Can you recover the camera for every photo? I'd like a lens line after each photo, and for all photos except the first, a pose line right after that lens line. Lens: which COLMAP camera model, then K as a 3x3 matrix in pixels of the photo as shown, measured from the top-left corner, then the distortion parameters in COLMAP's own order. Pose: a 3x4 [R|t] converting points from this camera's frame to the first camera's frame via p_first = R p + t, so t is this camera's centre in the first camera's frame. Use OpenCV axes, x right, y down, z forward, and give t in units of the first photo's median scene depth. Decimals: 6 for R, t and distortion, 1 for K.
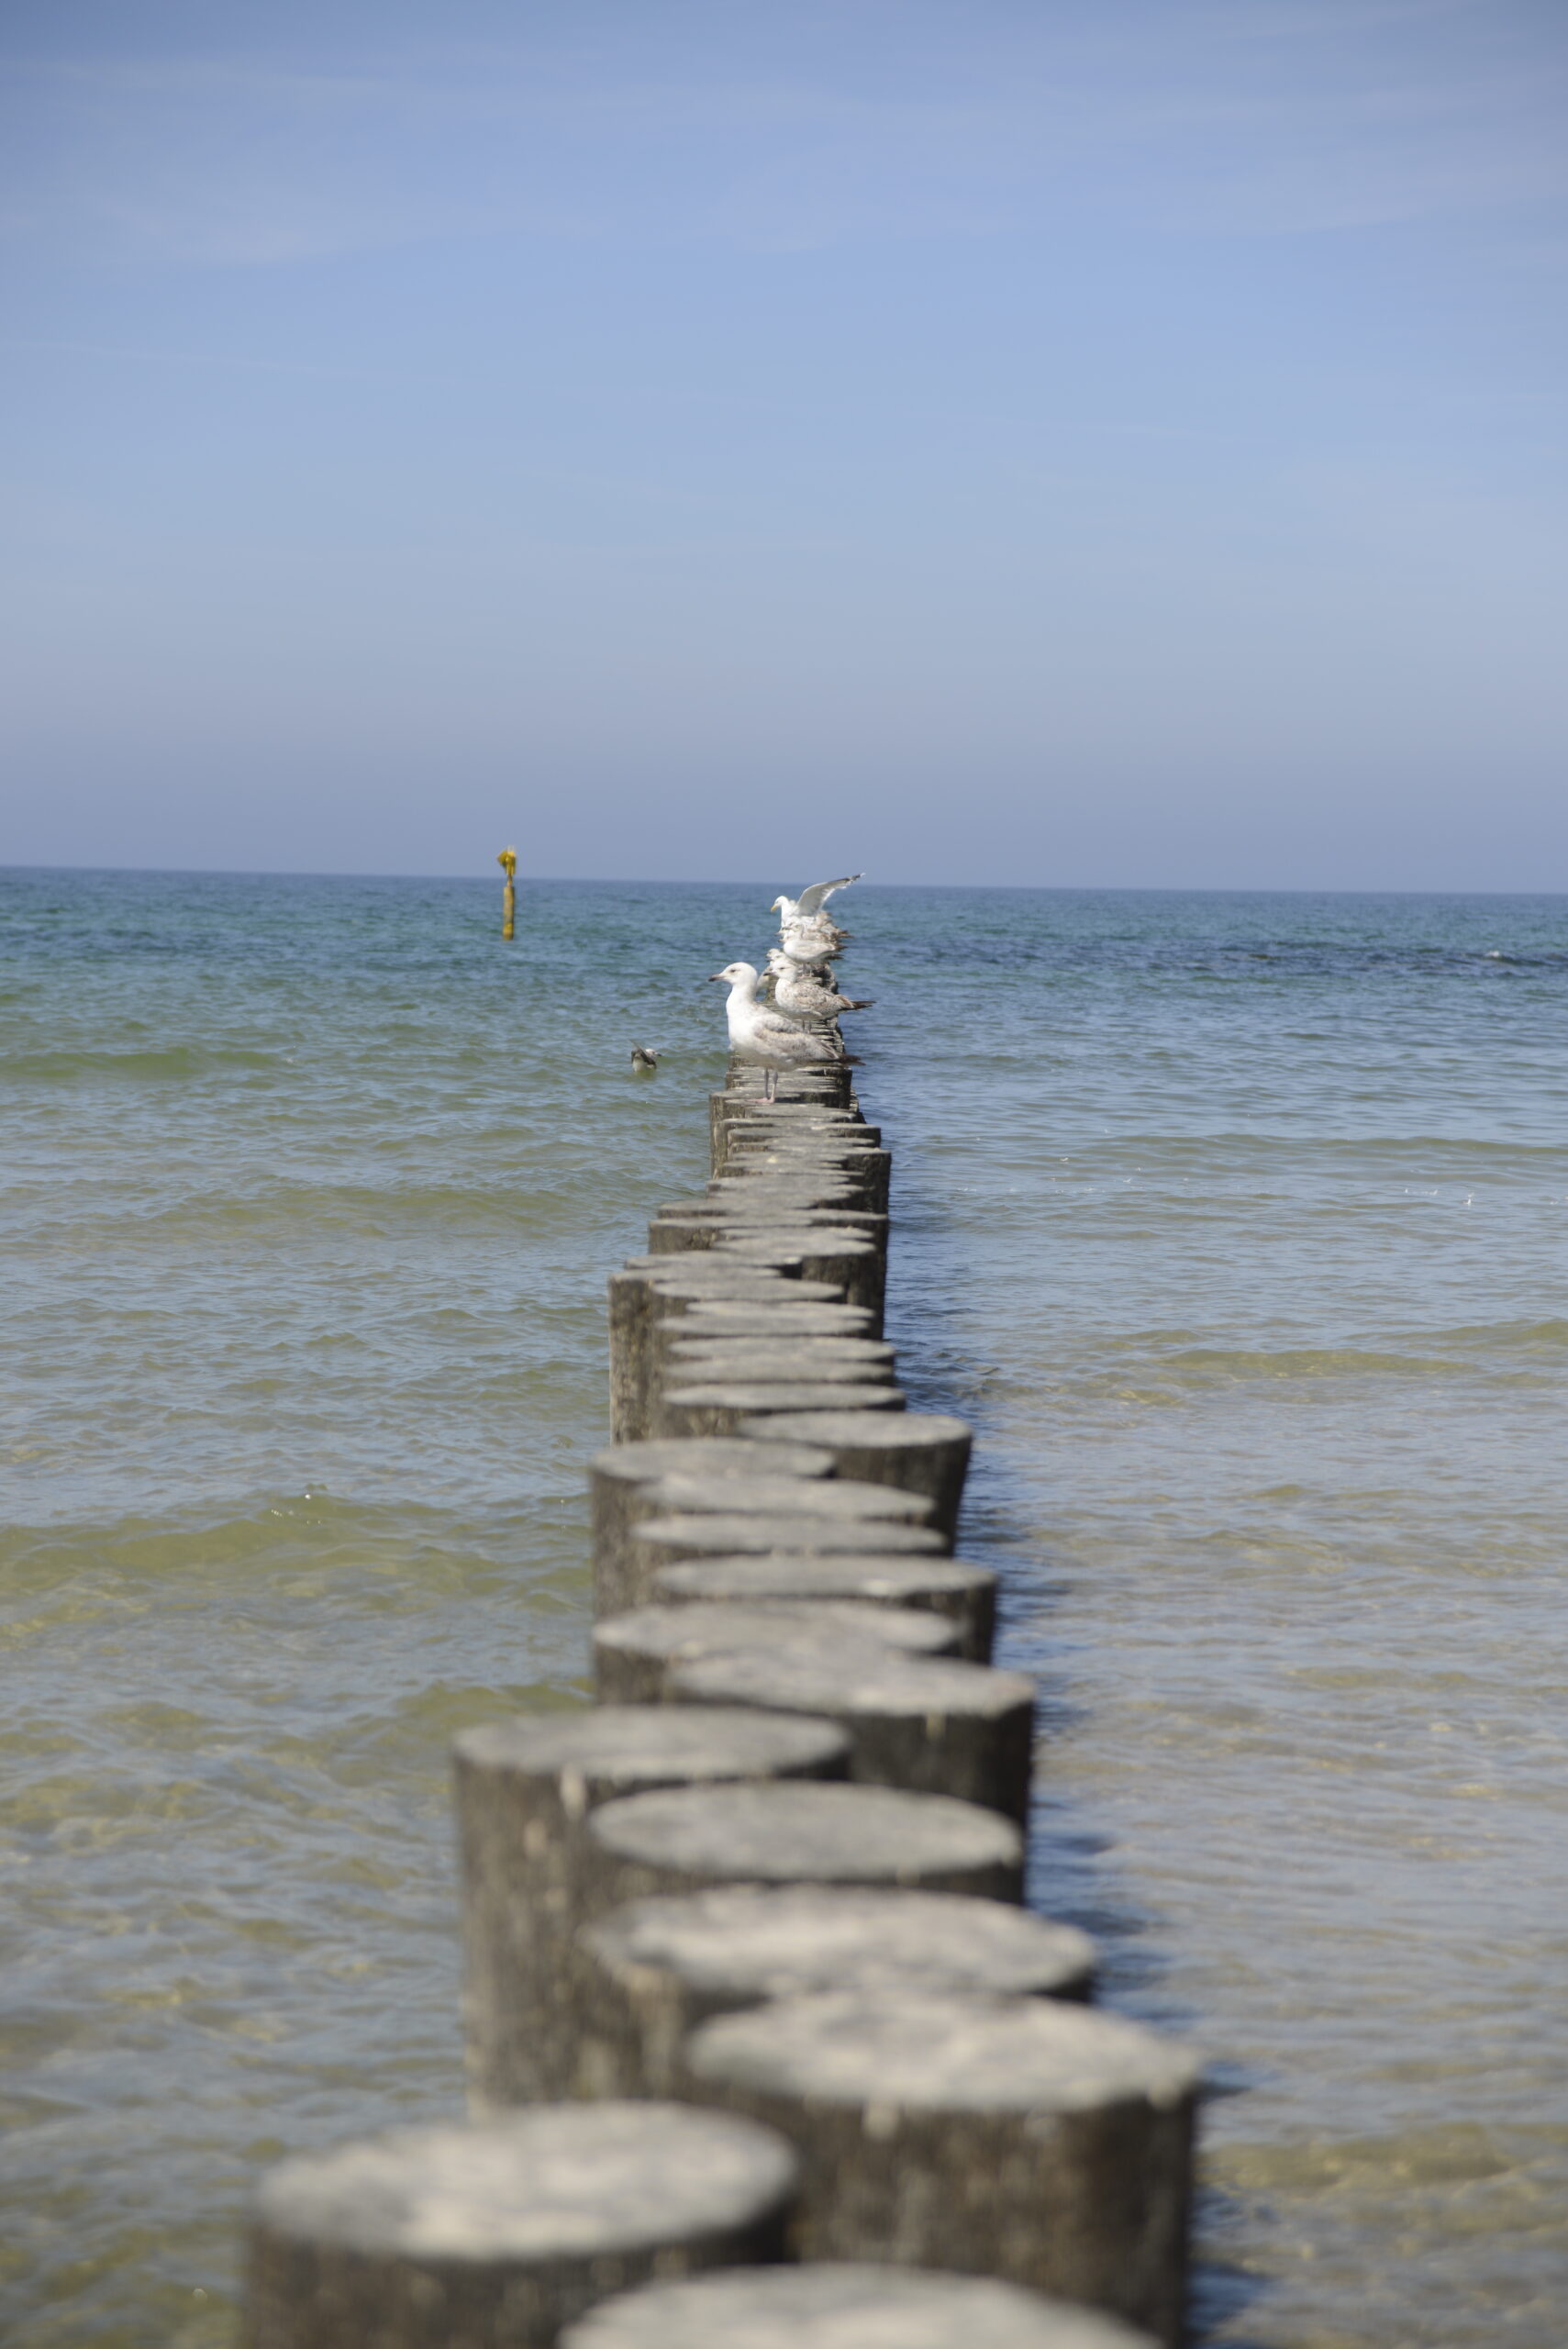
lens RADIAL K [[5741.8, 0, 784.0], [0, 5741.8, 1174.5], [0, 0, 1]] dist [0.737928, 1.026828]
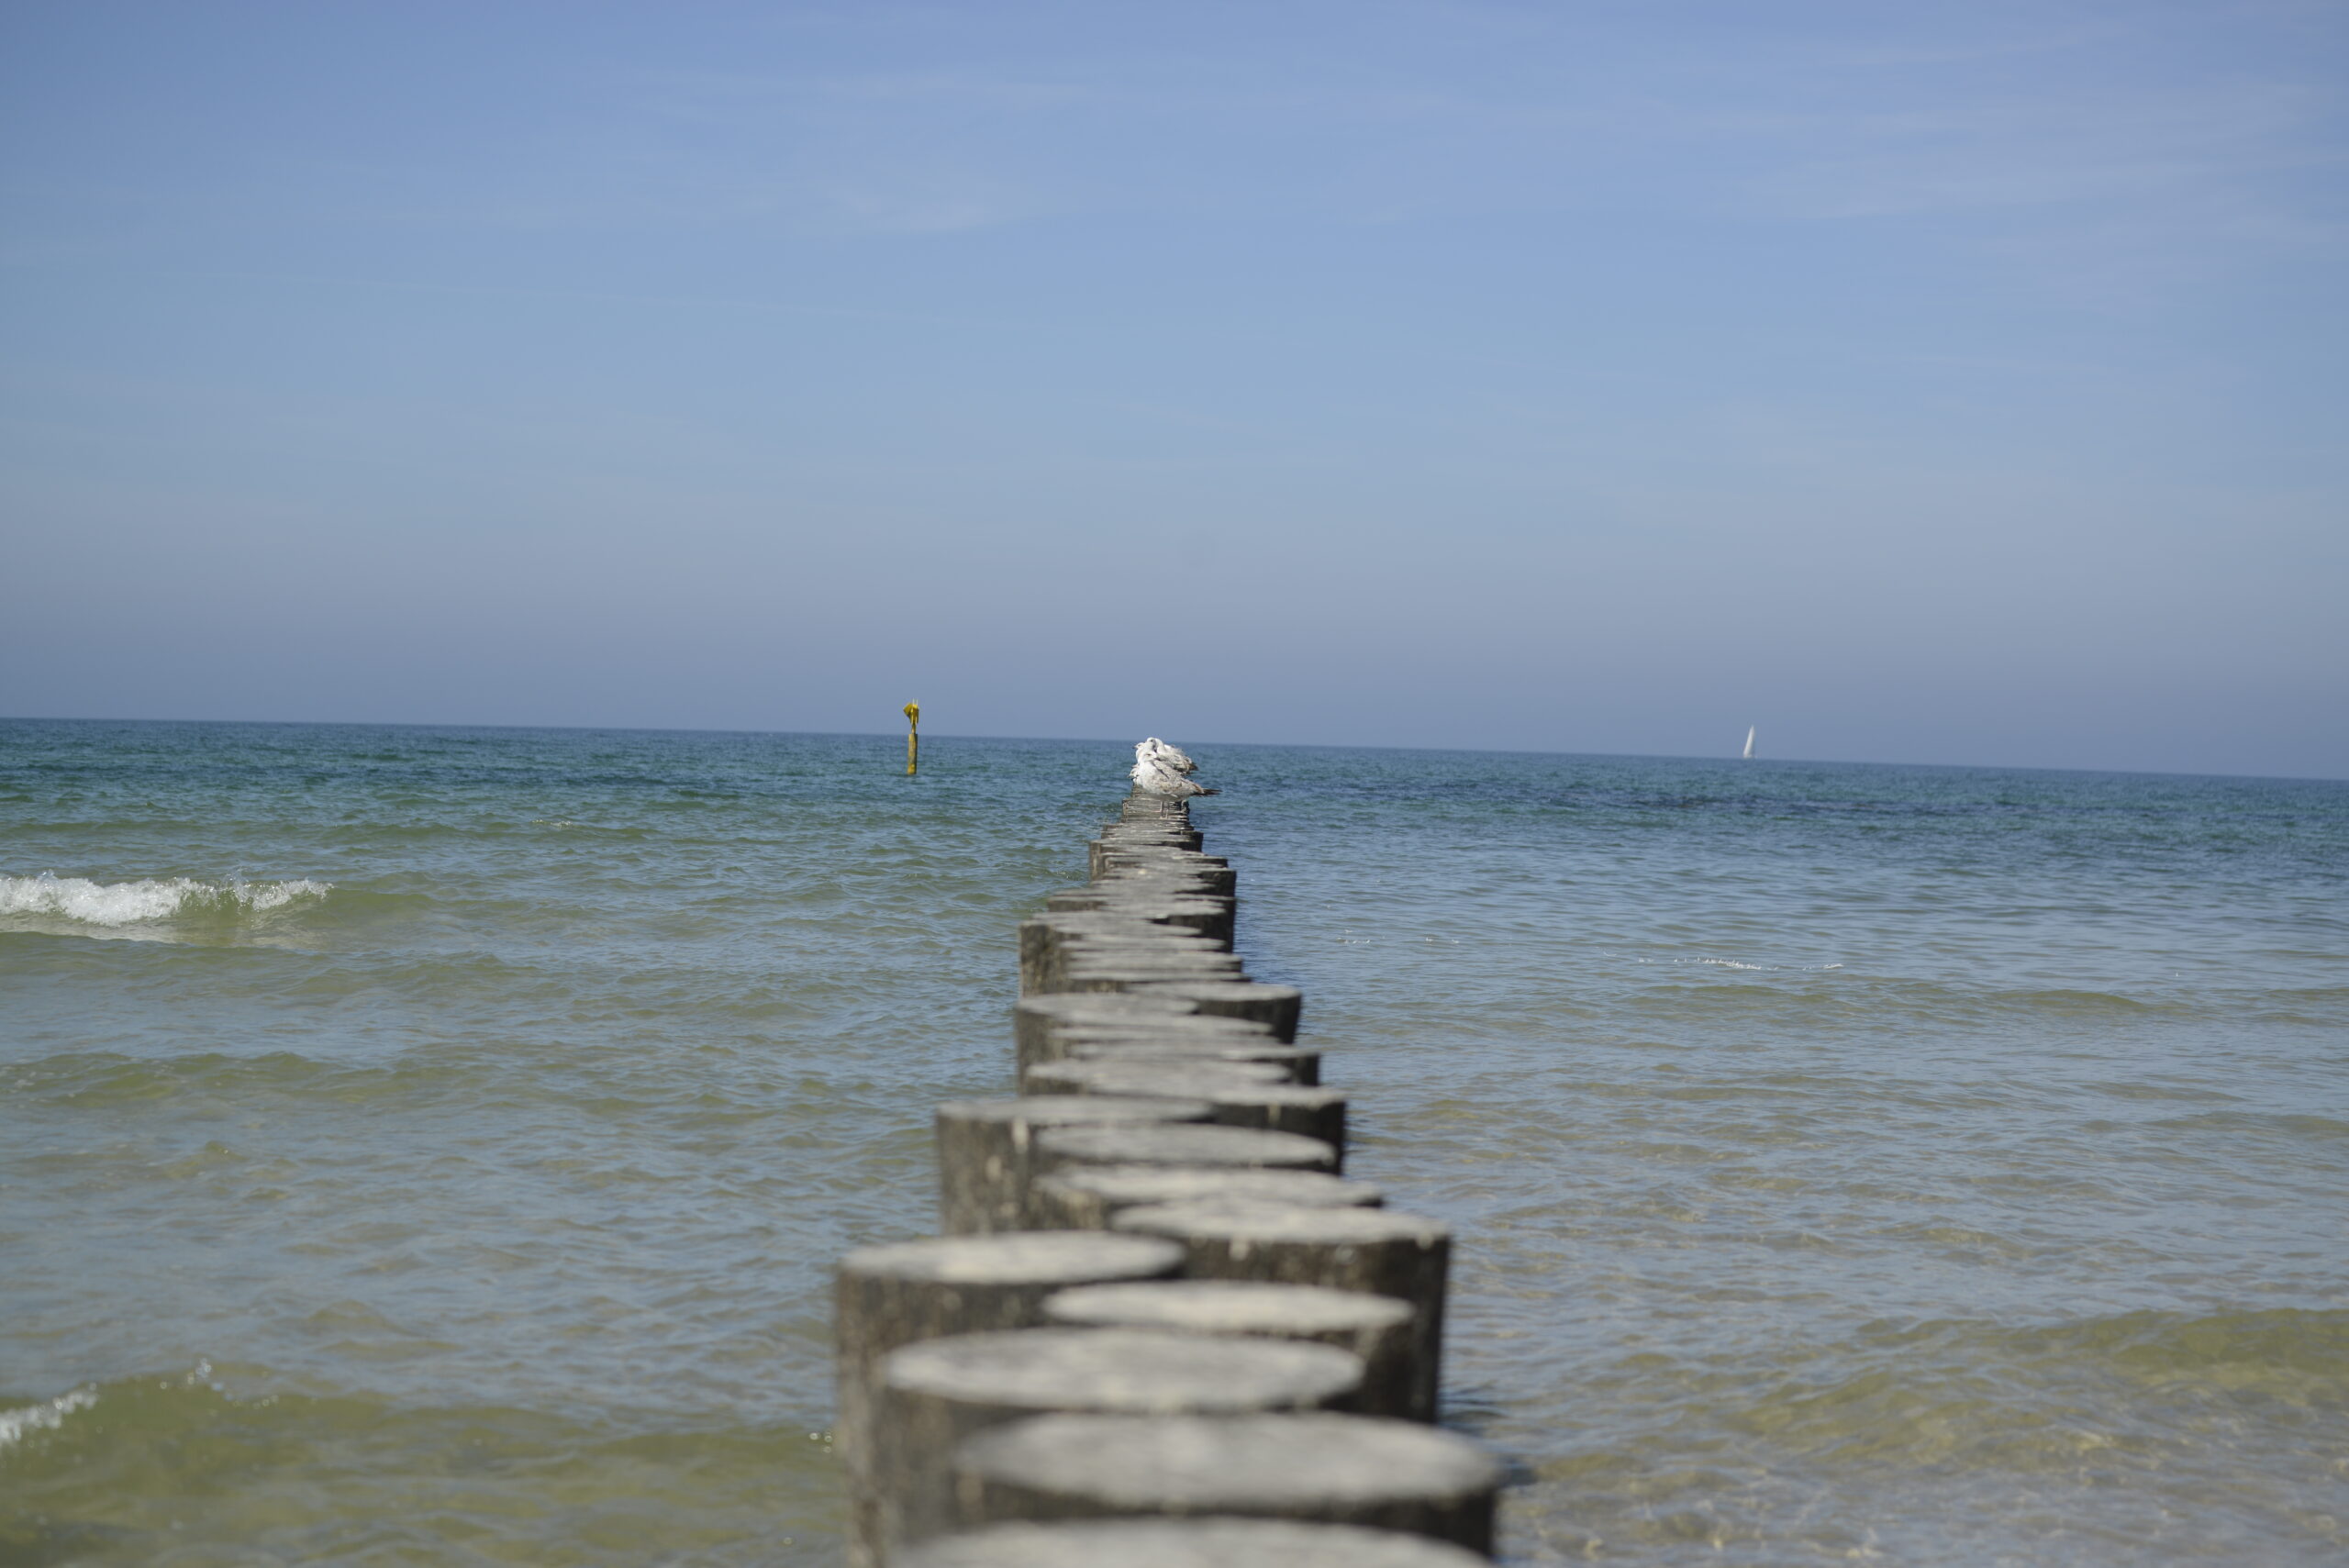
lens RADIAL K [[4844.4, 0, 1174.5], [0, 4844.4, 784.0], [0, 0, 1]] dist [-0.024648, -0.006934]
pose [[0.999949, 0.007532, 0.006798, -0.004059], [-0.007246, 0.999126, -0.041164, 0.037869], [-0.007102, 0.041113, 0.999129, -0.106725]]
